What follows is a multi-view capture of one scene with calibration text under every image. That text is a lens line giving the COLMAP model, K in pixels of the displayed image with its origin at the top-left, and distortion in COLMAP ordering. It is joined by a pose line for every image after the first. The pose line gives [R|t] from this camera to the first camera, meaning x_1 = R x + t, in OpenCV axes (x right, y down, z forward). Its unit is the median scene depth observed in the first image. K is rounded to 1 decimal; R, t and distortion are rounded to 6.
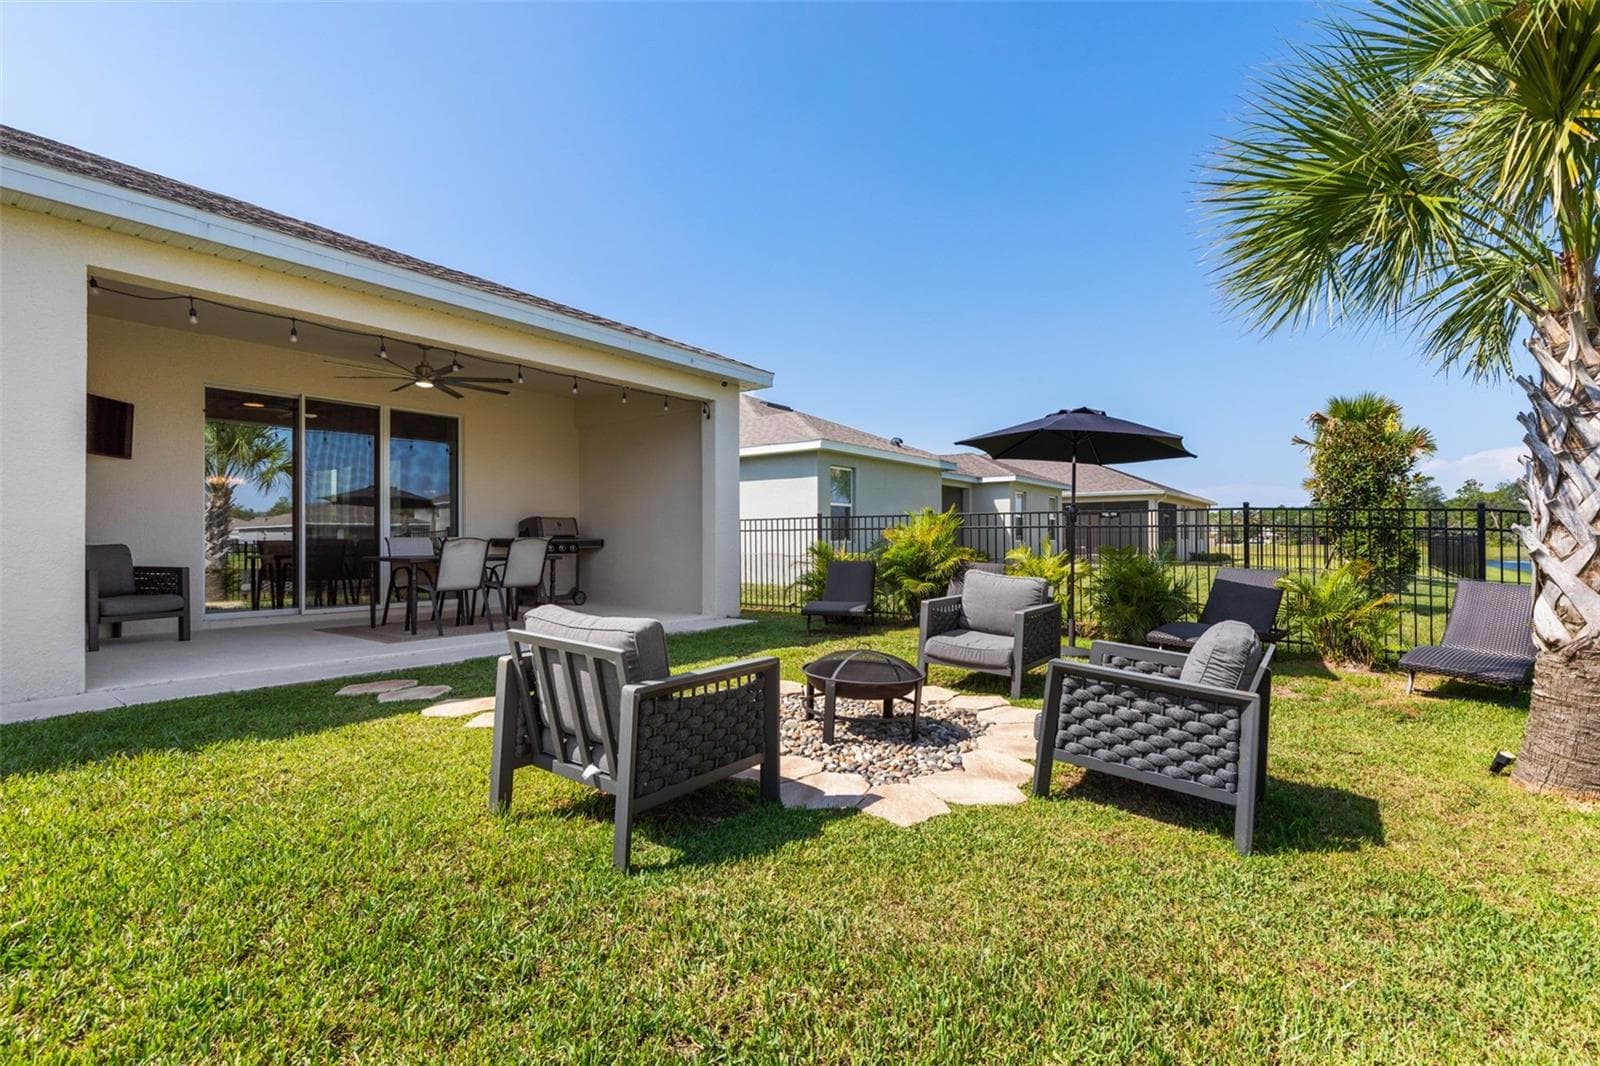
lens RADIAL K [[743.7, 0, 800.0], [0, 743.7, 533.0], [0, 0, 1]] dist [-0.002255, 0.000055]
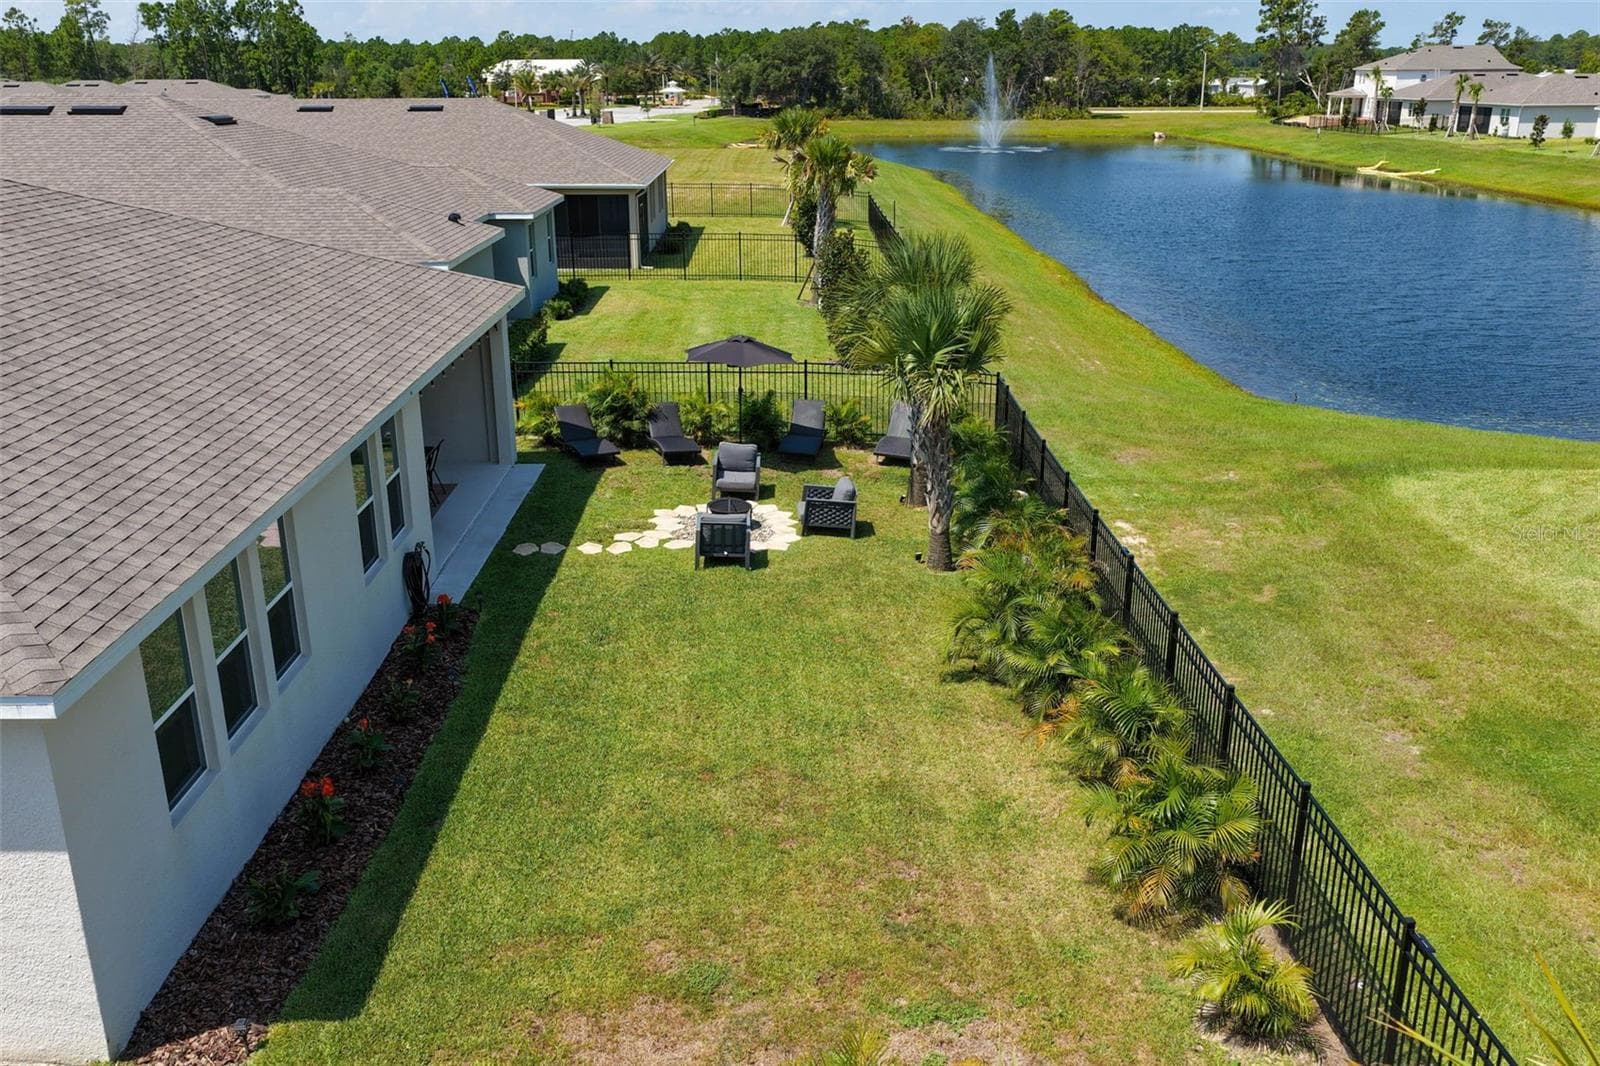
lens RADIAL K [[1340.7, 0, 800.0], [0, 1340.7, 533.0], [0, 0, 1]] dist [-0.013225, 0.039398]
pose [[0.792256, -0.184765, 0.581543, -1.191203], [-0.015737, 0.946550, 0.322173, -0.600386], [-0.609986, -0.264395, 0.747002, -1.311511]]
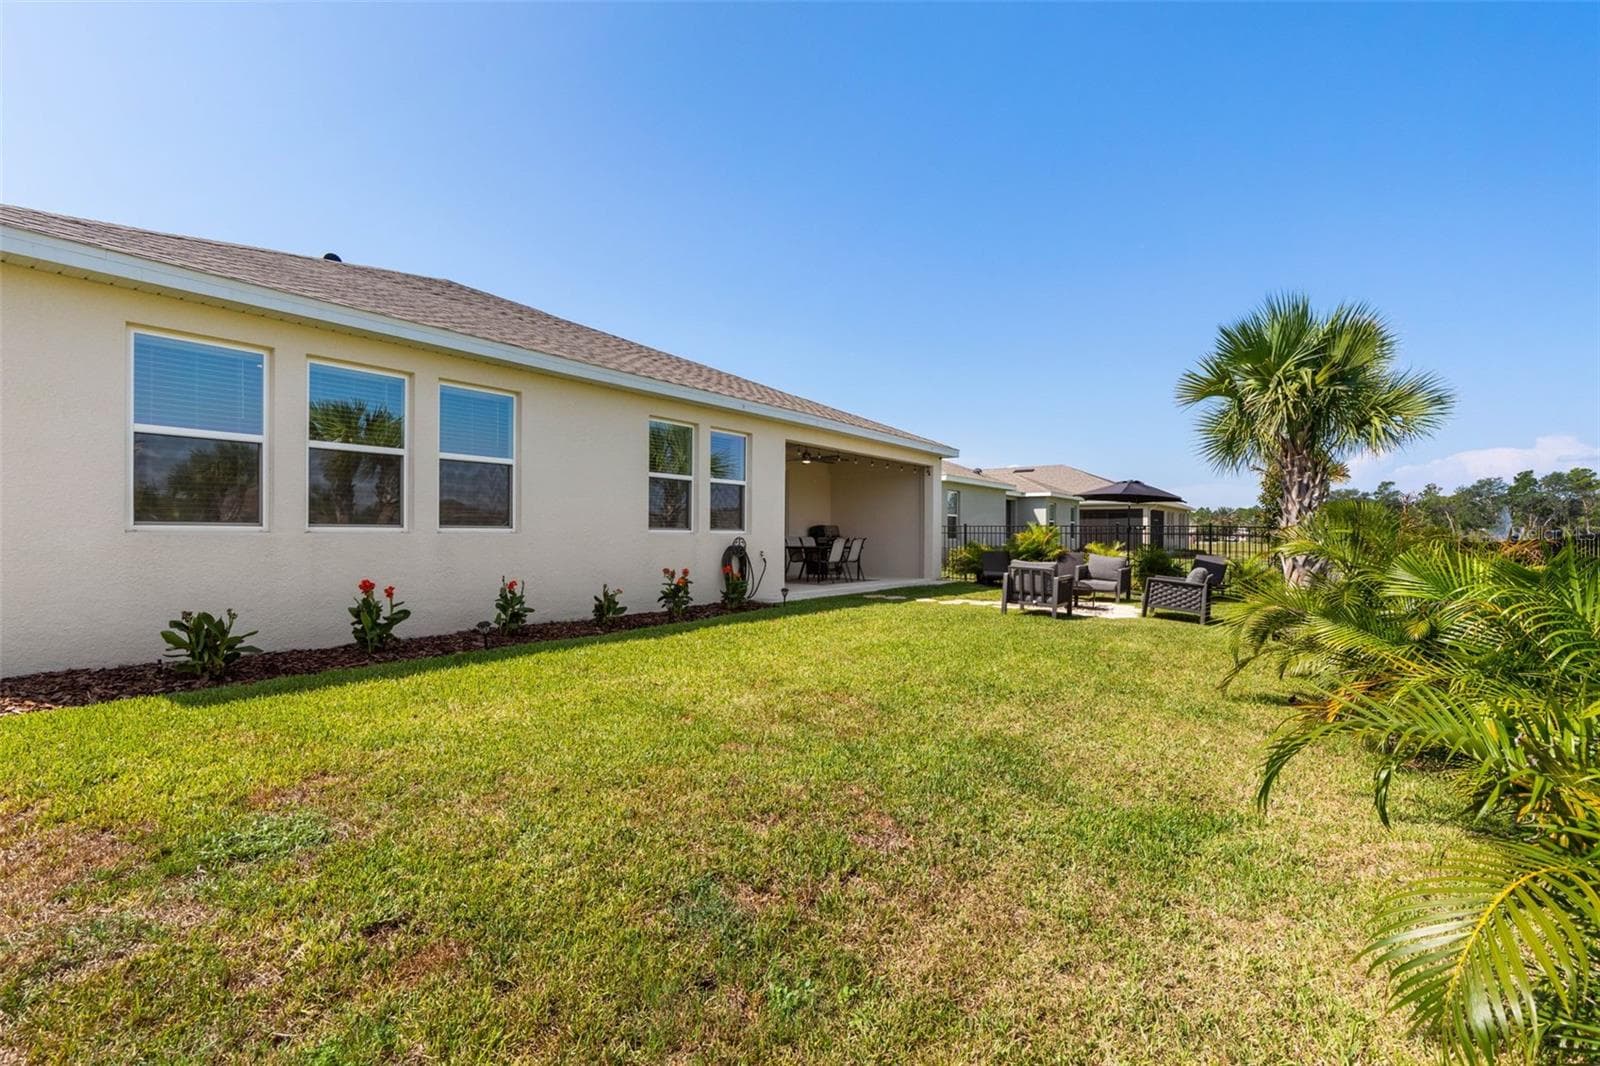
lens RADIAL K [[709.6, 0, 800.0], [0, 709.6, 533.0], [0, 0, 1]] dist [0.002138, 0.006106]
pose [[0.999954, 0.008709, 0.004007, -0.460439], [-0.008741, 0.999928, 0.008253, -0.017979], [-0.003934, -0.008288, 0.999958, -0.816829]]
